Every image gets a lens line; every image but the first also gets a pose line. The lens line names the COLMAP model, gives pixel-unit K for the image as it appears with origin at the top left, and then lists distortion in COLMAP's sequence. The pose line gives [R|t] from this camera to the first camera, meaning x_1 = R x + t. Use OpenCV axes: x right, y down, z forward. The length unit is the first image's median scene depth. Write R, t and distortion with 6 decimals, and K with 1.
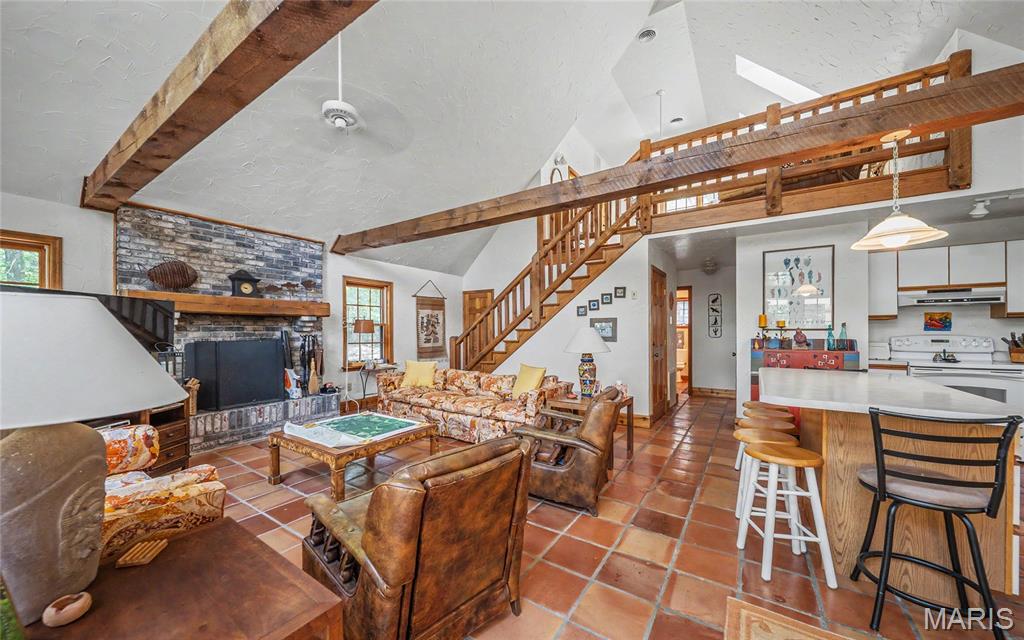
lens RADIAL K [[363.6, 0, 510.7], [0, 363.6, 325.3], [0, 0, 1]] dist [-0.000973, -0.000129]
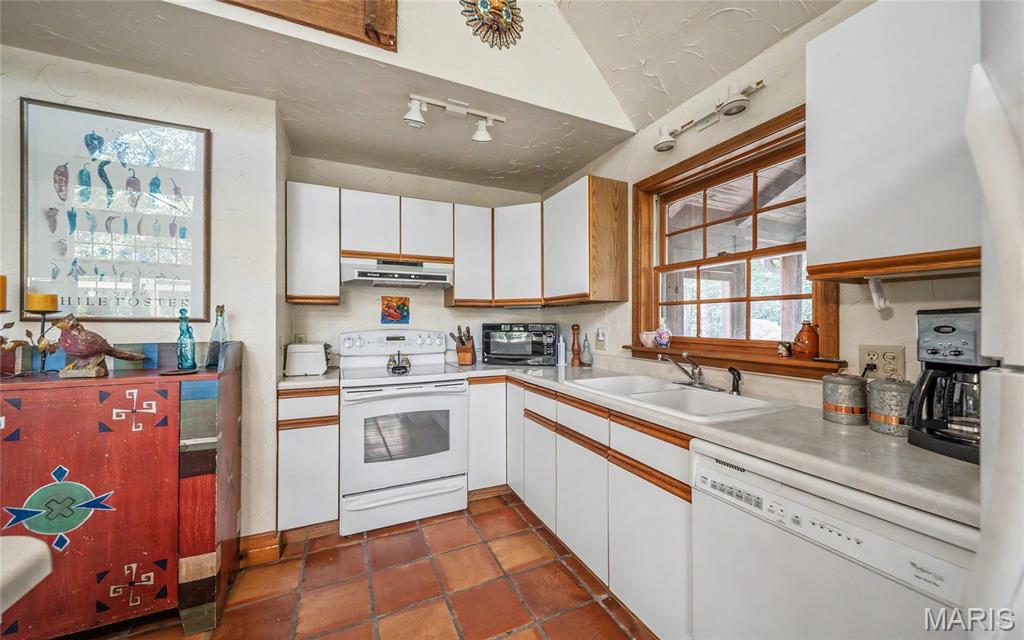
lens RADIAL K [[363.6, 0, 510.7], [0, 363.6, 325.3], [0, 0, 1]] dist [-0.000973, -0.000129]
pose [[0.527126, -0.002559, 0.849783, 0.737468], [-0.013363, 0.999847, 0.011300, 0.008055], [-0.849682, -0.017312, 0.527011, 0.469311]]
